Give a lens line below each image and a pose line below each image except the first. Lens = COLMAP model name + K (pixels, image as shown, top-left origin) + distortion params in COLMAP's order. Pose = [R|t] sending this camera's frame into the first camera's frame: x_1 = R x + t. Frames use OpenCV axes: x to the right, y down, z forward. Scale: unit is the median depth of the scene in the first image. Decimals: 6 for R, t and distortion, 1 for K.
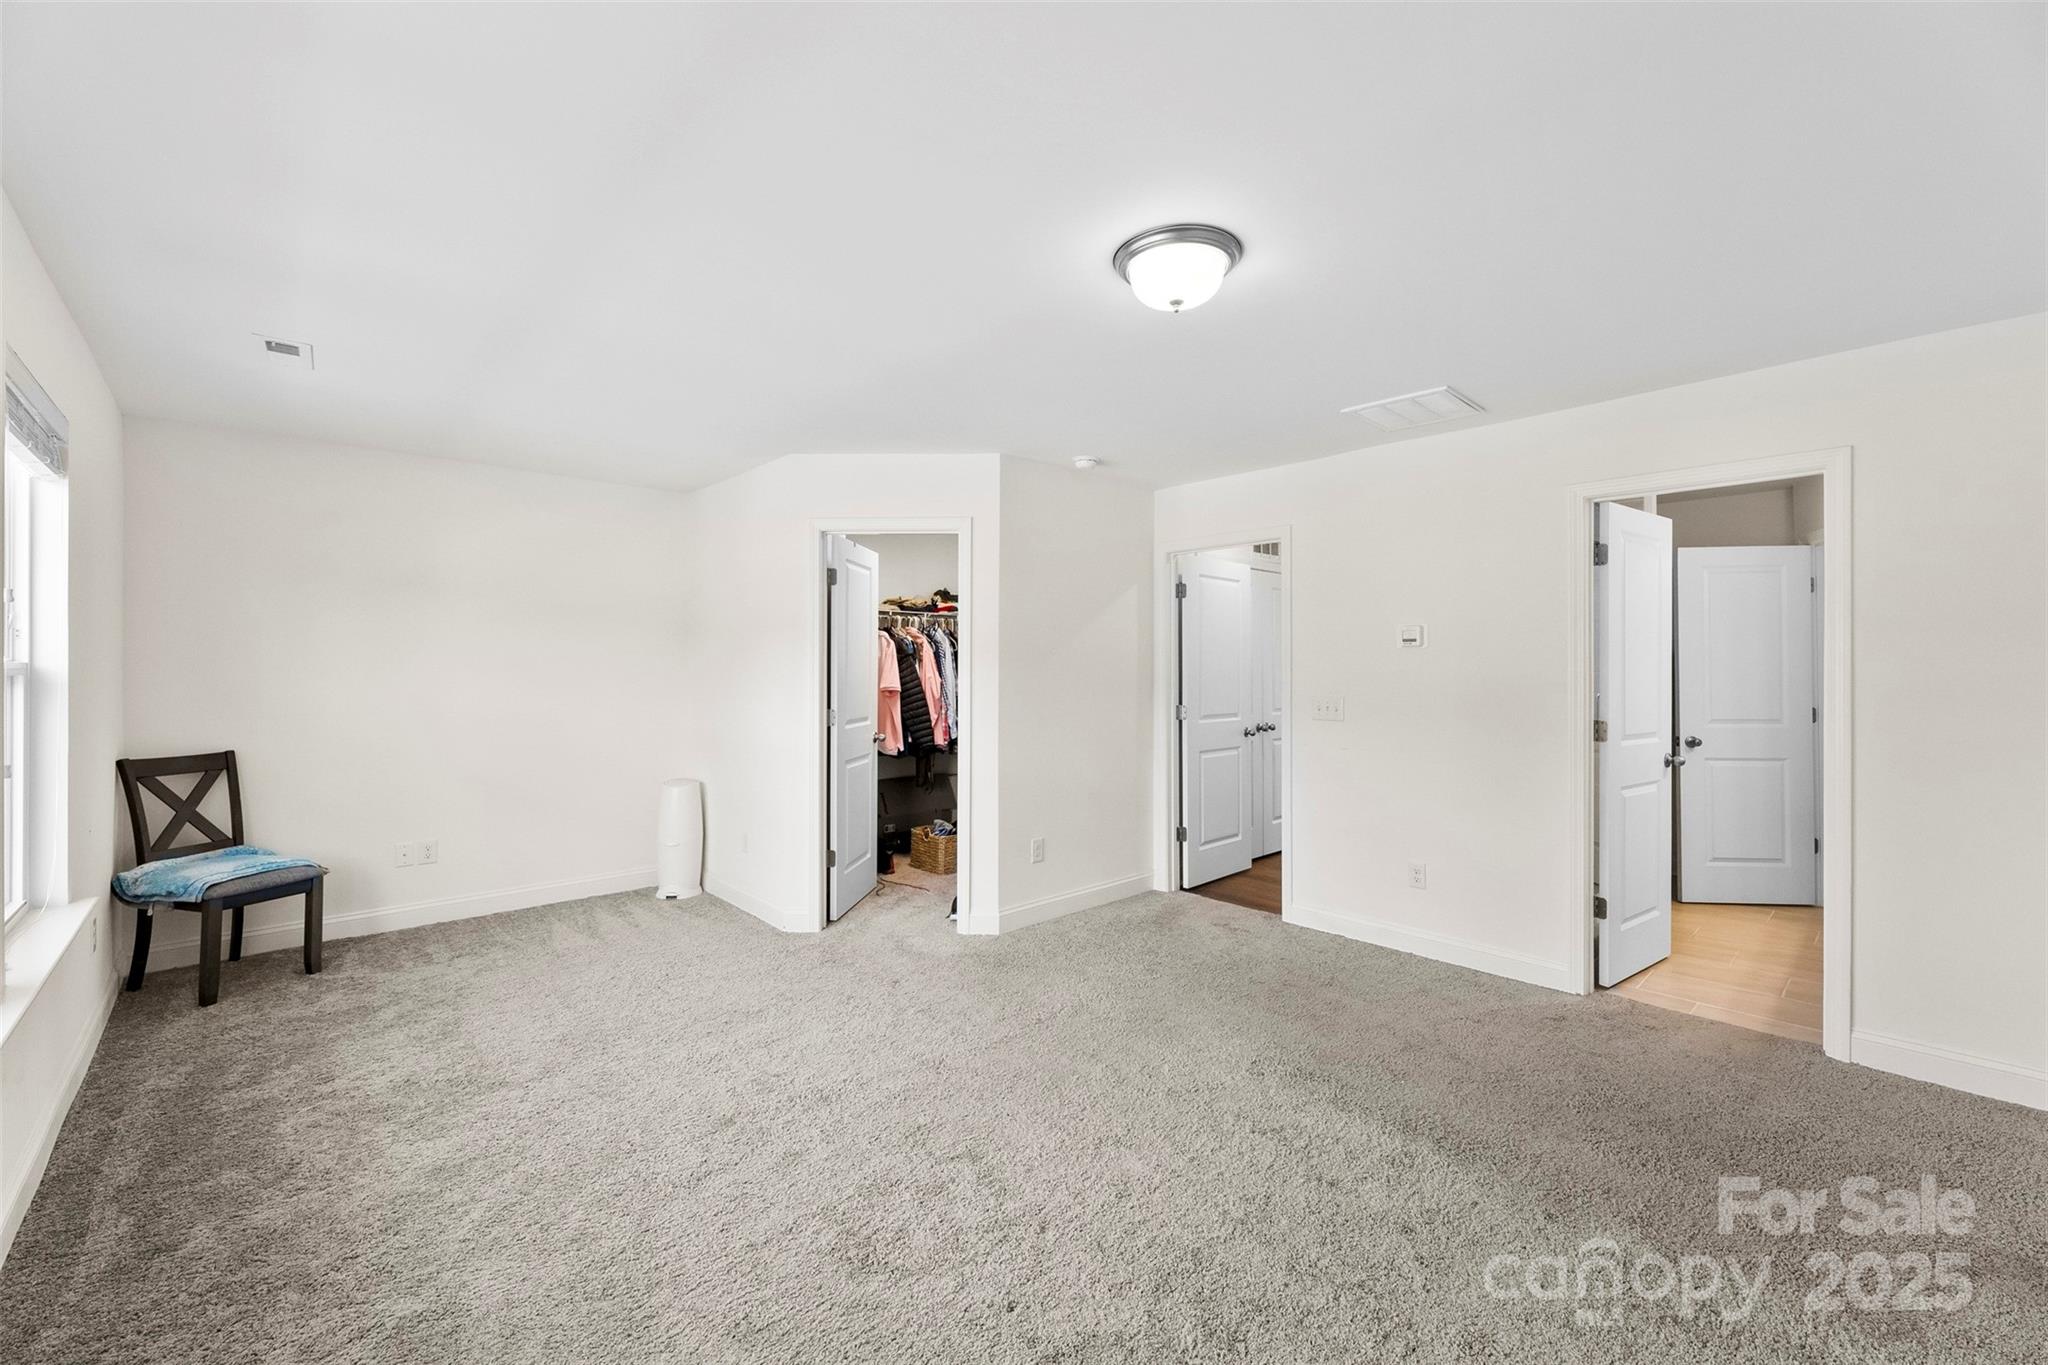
lens RADIAL K [[832.1, 0, 1020.6], [0, 832.1, 668.1], [0, 0, 1]] dist [0.000825, -0.000103]
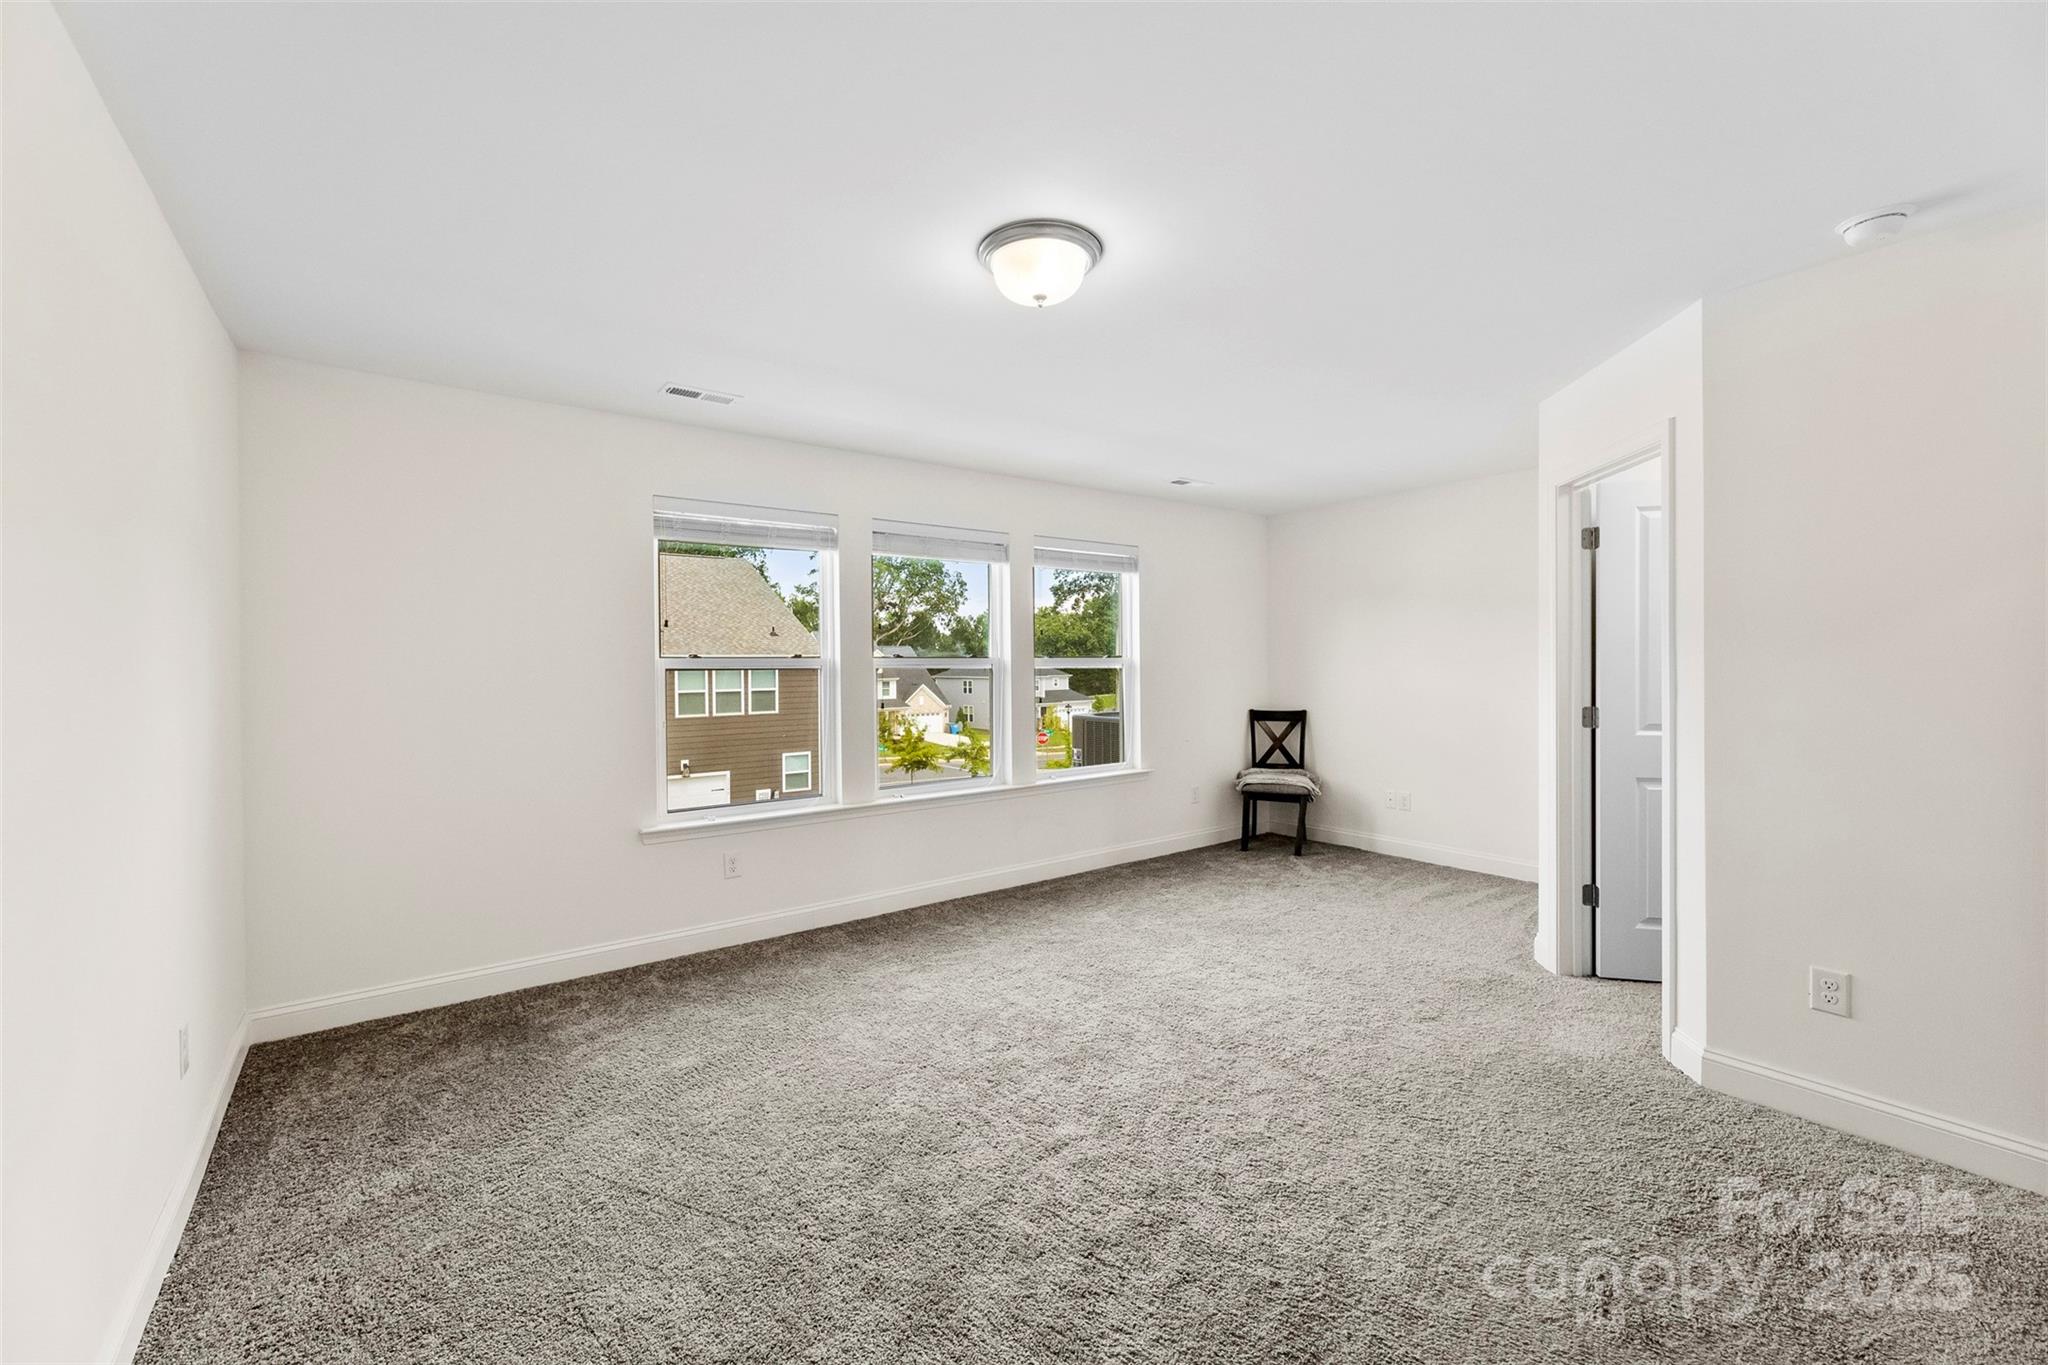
lens RADIAL K [[832.1, 0, 1020.6], [0, 832.1, 668.1], [0, 0, 1]] dist [0.000825, -0.000103]
pose [[-0.115287, 0.007523, -0.993304, 0.750849], [0.011571, 0.999914, 0.006230, 0.001431], [0.993265, -0.010775, -0.115364, 0.672824]]
